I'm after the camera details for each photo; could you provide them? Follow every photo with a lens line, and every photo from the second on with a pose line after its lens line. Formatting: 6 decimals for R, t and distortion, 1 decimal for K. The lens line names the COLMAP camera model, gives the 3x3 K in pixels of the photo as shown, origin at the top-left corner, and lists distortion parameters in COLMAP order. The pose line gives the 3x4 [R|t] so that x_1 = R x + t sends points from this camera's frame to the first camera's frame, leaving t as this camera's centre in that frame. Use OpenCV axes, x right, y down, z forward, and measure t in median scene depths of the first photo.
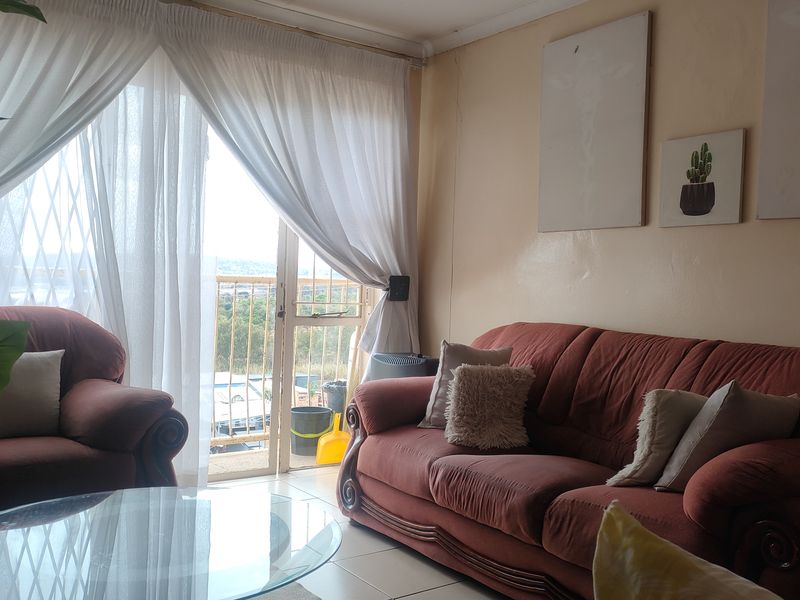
lens RADIAL K [[774.8, 0, 395.0], [0, 774.8, 306.0], [0, 0, 1]] dist [0.044011, 0.000000]
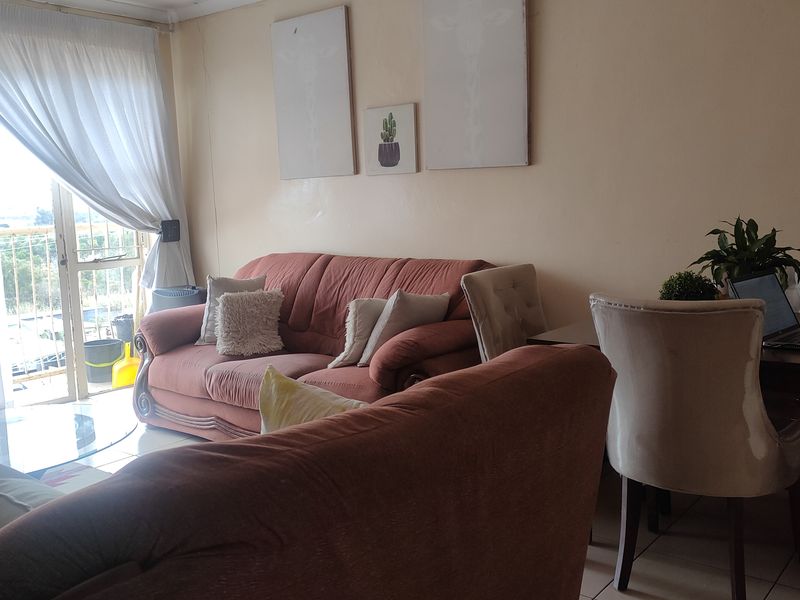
lens RADIAL K [[774.8, 0, 400.6], [0, 774.8, 304.3], [0, 0, 1]] dist [0.044011, 0.000000]
pose [[0.959600, -0.102928, 0.261865, 0.025105], [0.073757, 0.990162, 0.118909, -0.035384], [-0.271528, -0.094791, 0.957751, -0.290341]]
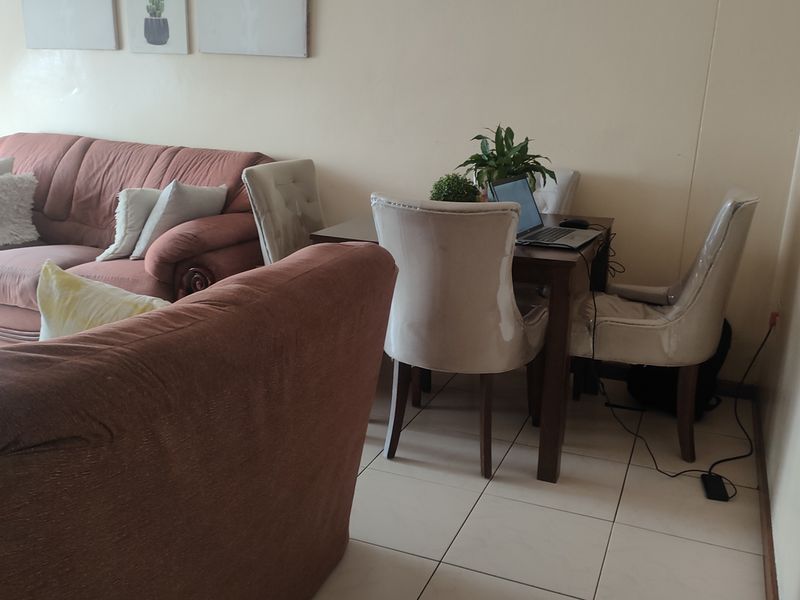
lens RADIAL K [[774.8, 0, 403.0], [0, 774.8, 304.4], [0, 0, 1]] dist [0.044011, 0.000000]
pose [[0.839752, -0.152958, 0.520980, -0.003039], [0.008084, 0.962916, 0.269678, -0.045716], [-0.542910, -0.222252, 0.809848, -0.305213]]
